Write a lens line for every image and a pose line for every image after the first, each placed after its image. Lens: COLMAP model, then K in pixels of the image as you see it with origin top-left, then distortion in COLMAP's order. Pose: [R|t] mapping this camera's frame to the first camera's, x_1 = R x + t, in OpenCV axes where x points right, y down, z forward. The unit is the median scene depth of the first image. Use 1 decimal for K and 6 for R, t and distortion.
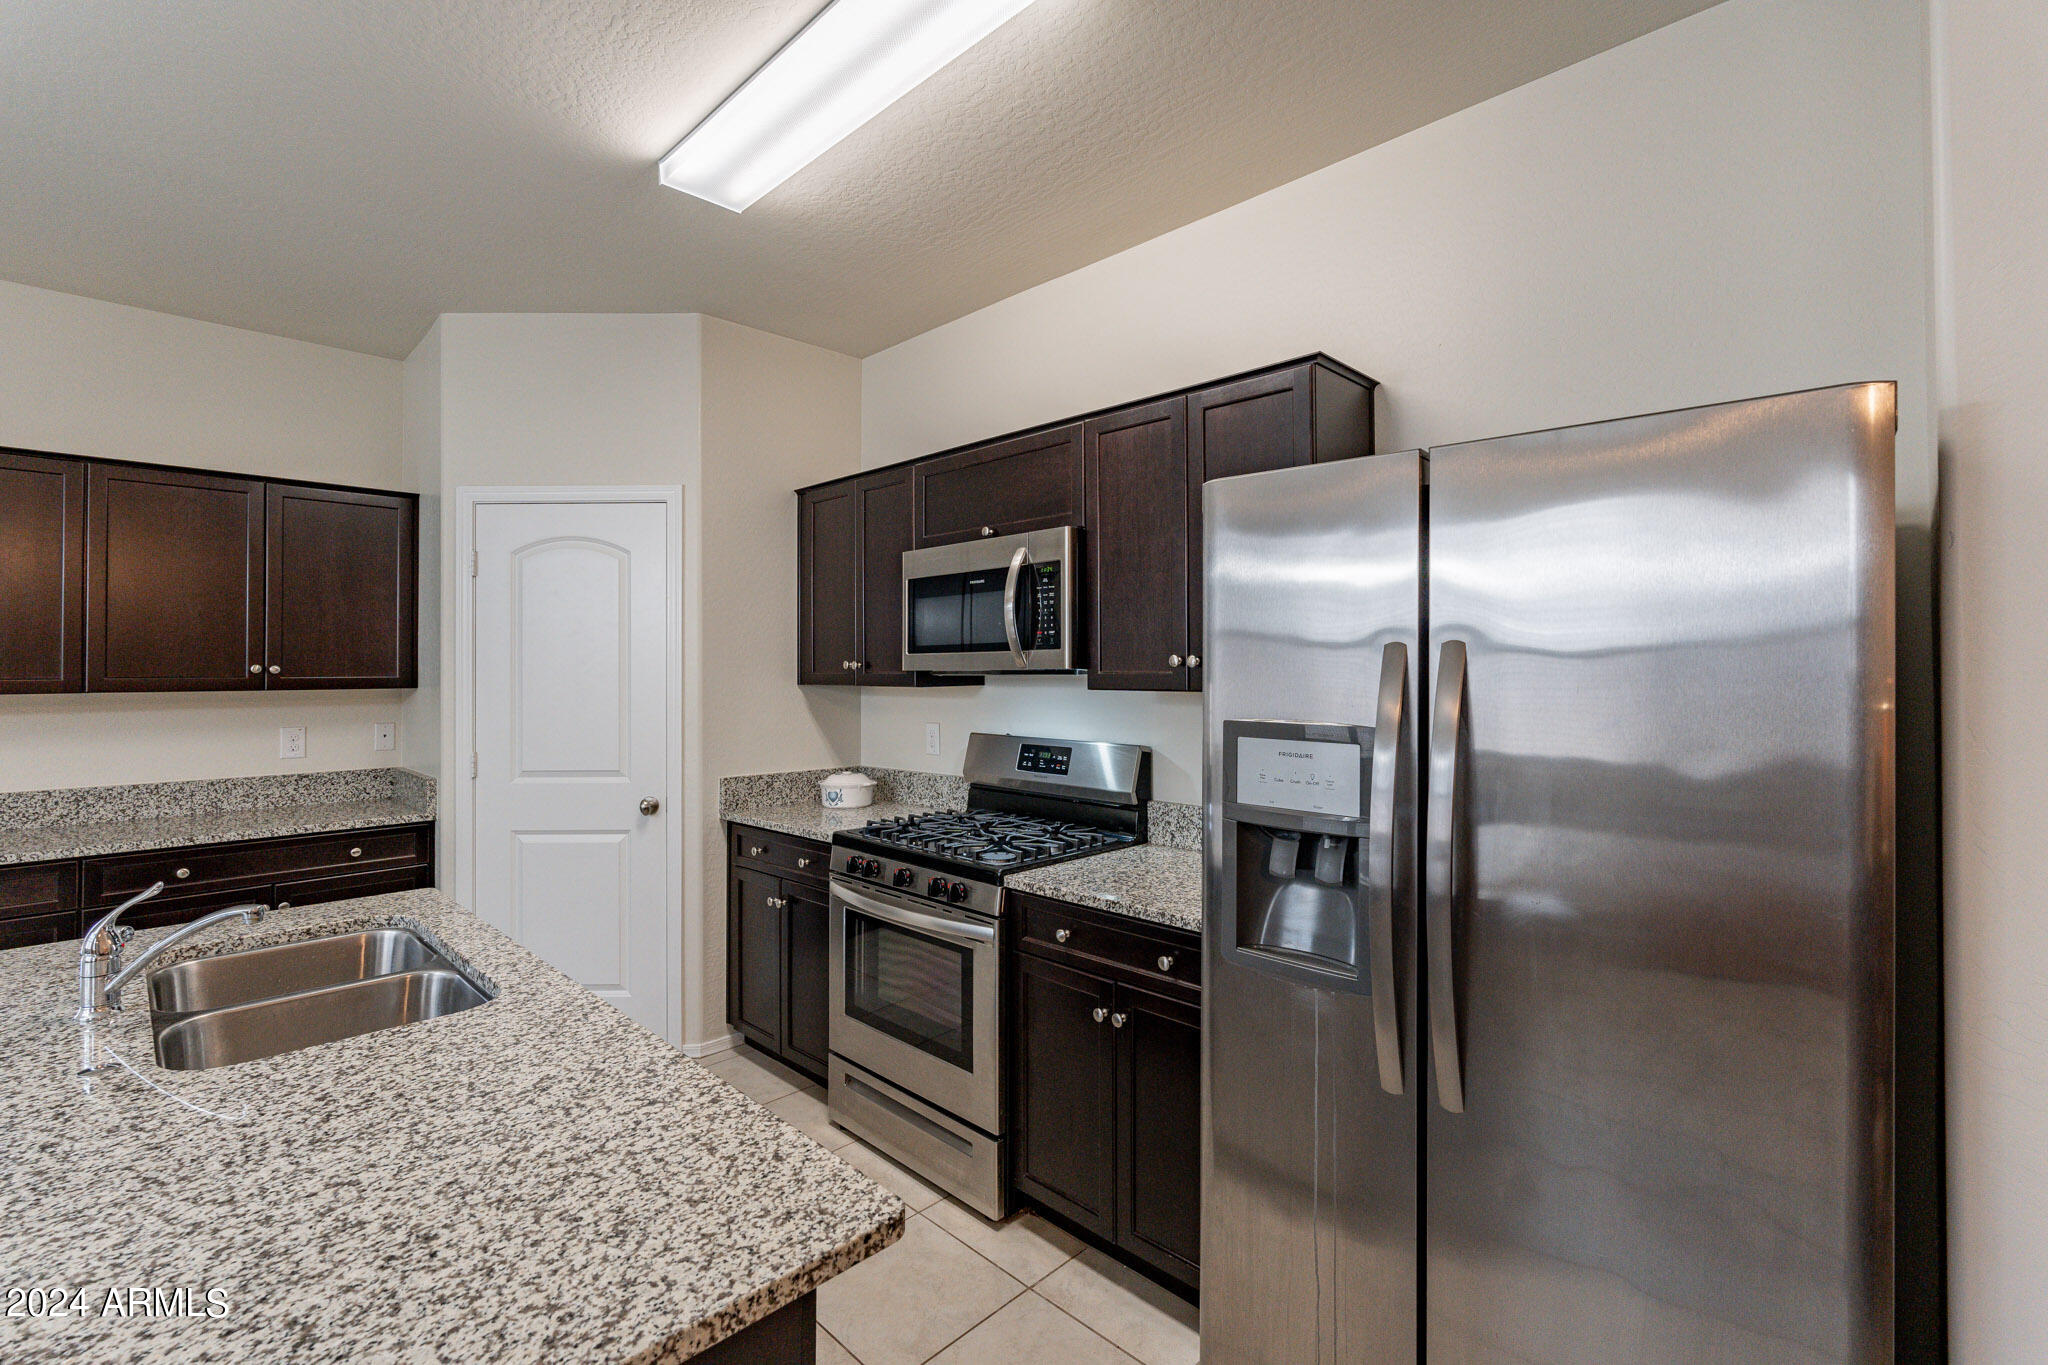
lens RADIAL K [[905.2, 0, 1037.1], [0, 905.2, 662.9], [0, 0, 1]] dist [-0.001935, 0.000319]
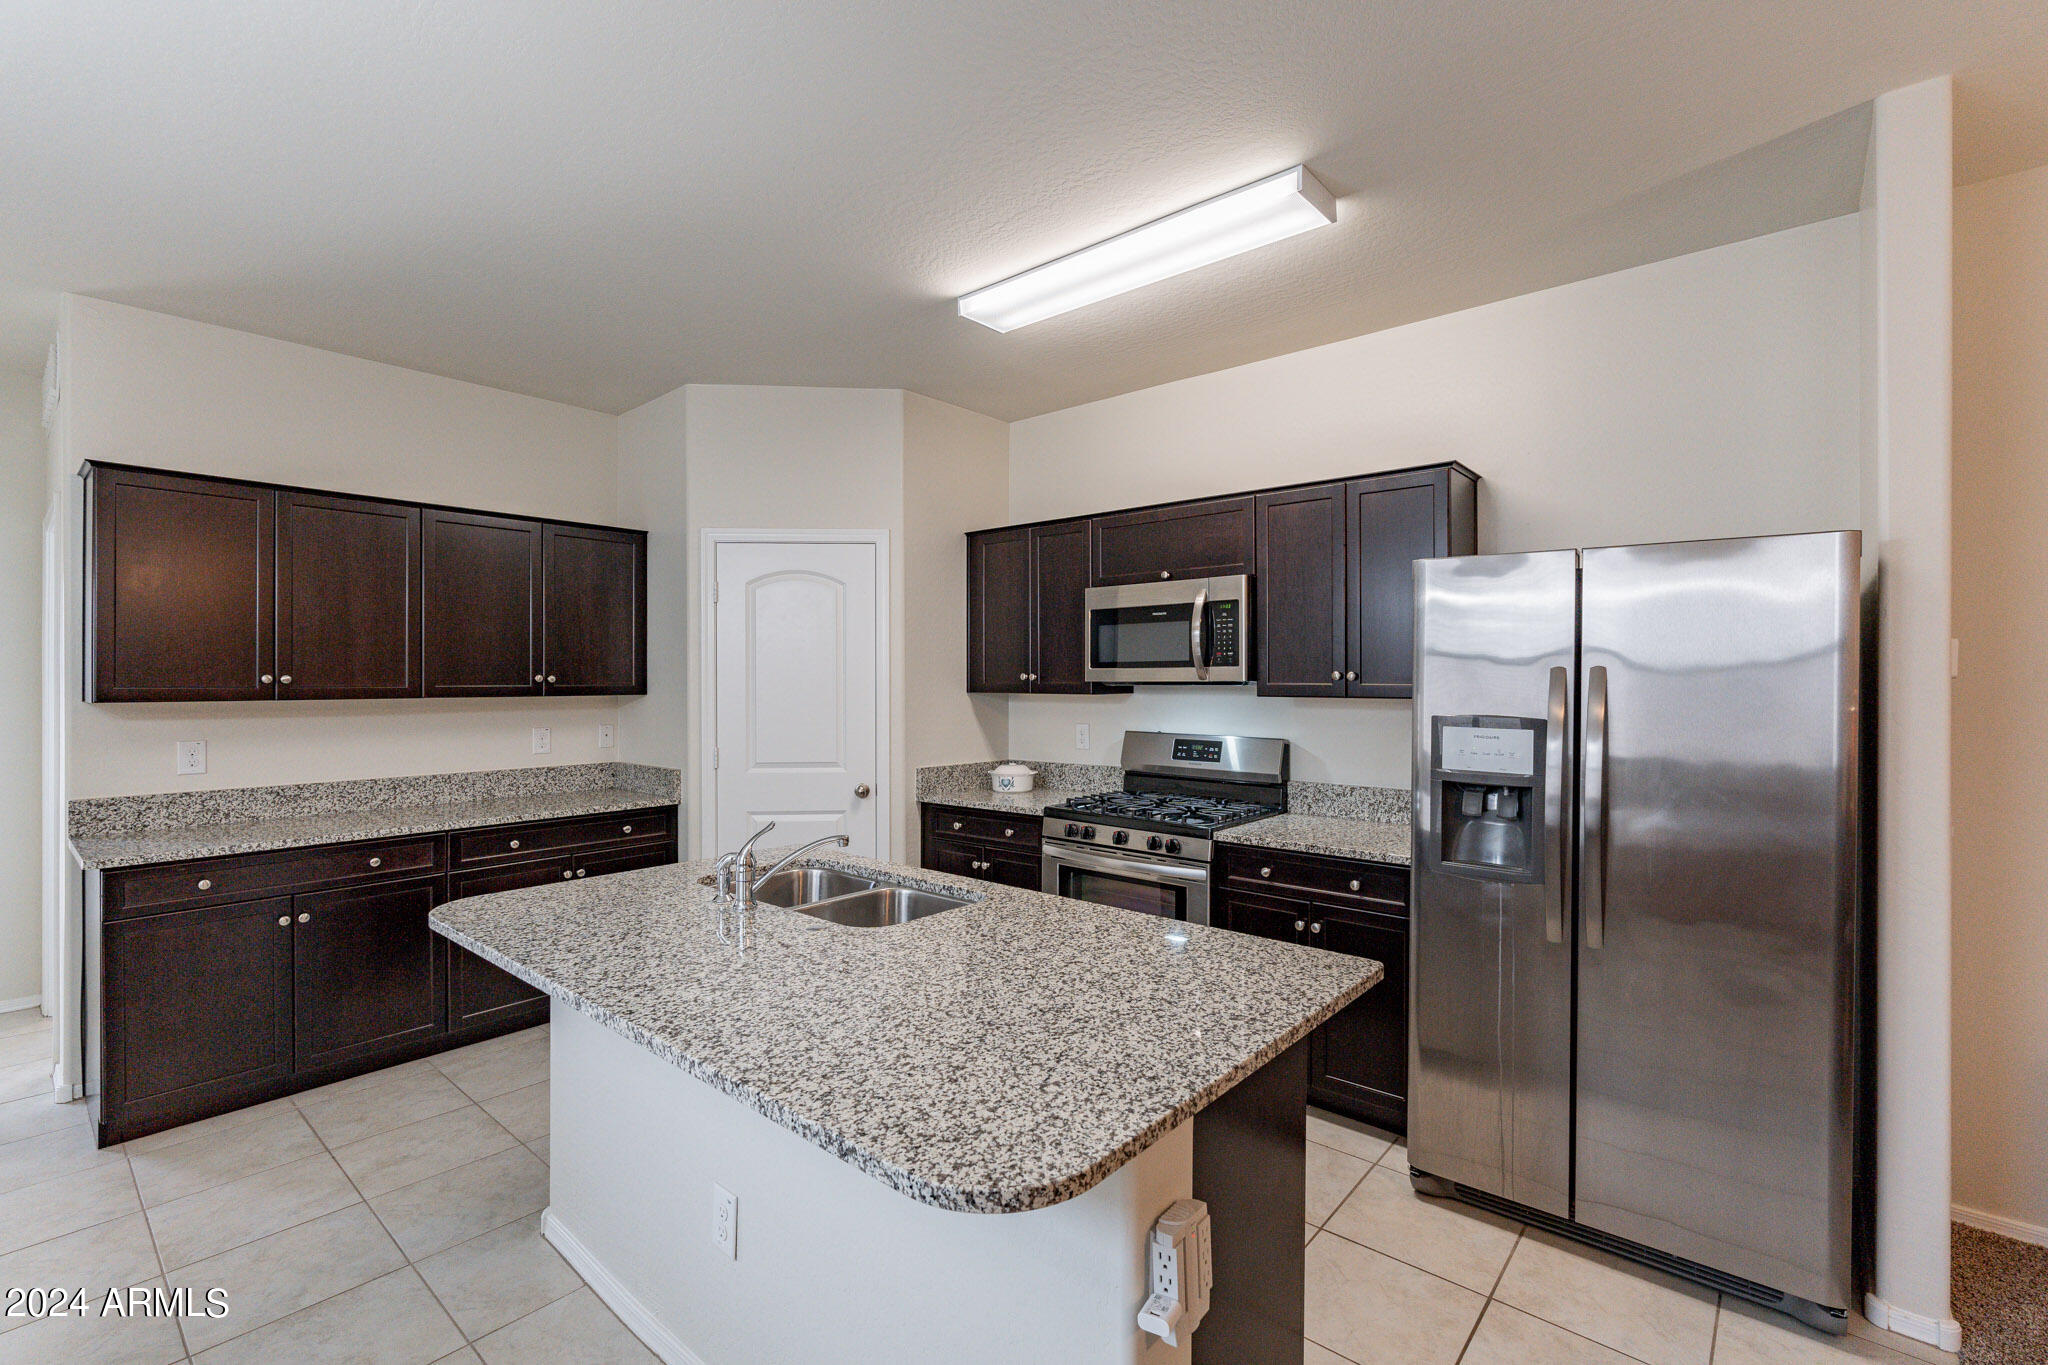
lens RADIAL K [[905.2, 0, 1033.7], [0, 905.2, 678.3], [0, 0, 1]] dist [-0.001935, 0.000319]
pose [[0.997639, 0.002315, 0.068636, -0.323962], [-0.002931, 0.999956, 0.008872, -0.007094], [-0.068612, -0.009052, 0.997602, -0.277336]]
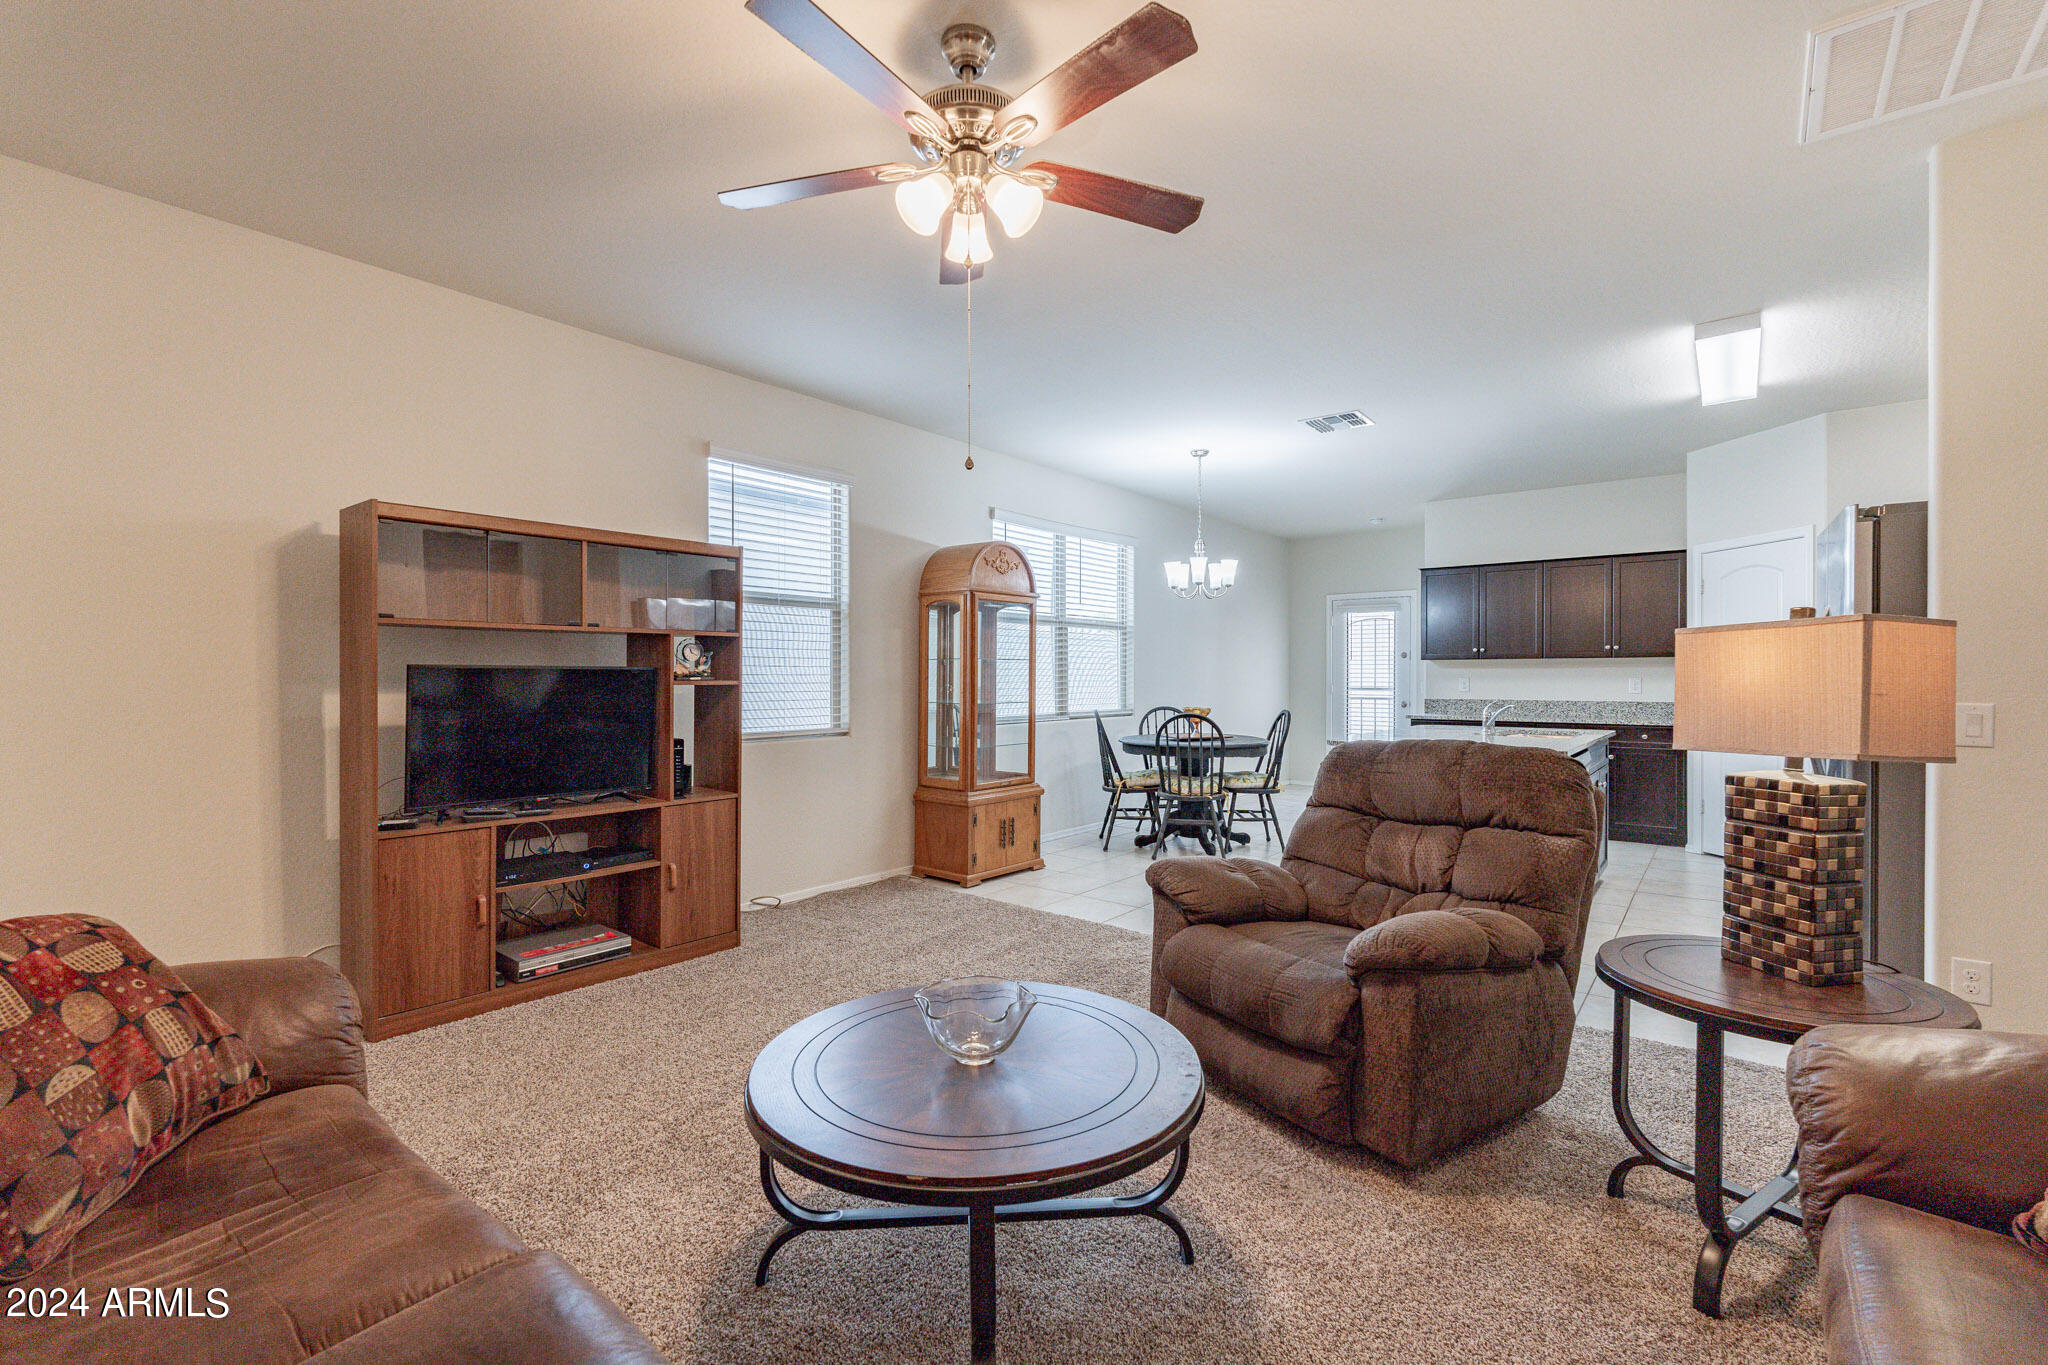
lens RADIAL K [[905.2, 0, 1002.1], [0, 905.2, 676.4], [0, 0, 1]] dist [-0.001935, 0.000319]
pose [[0.081773, 0.000558, -0.996651, 1.257935], [0.011304, 0.999935, 0.001487, 0.062185], [0.996587, -0.011388, 0.081762, -0.650169]]
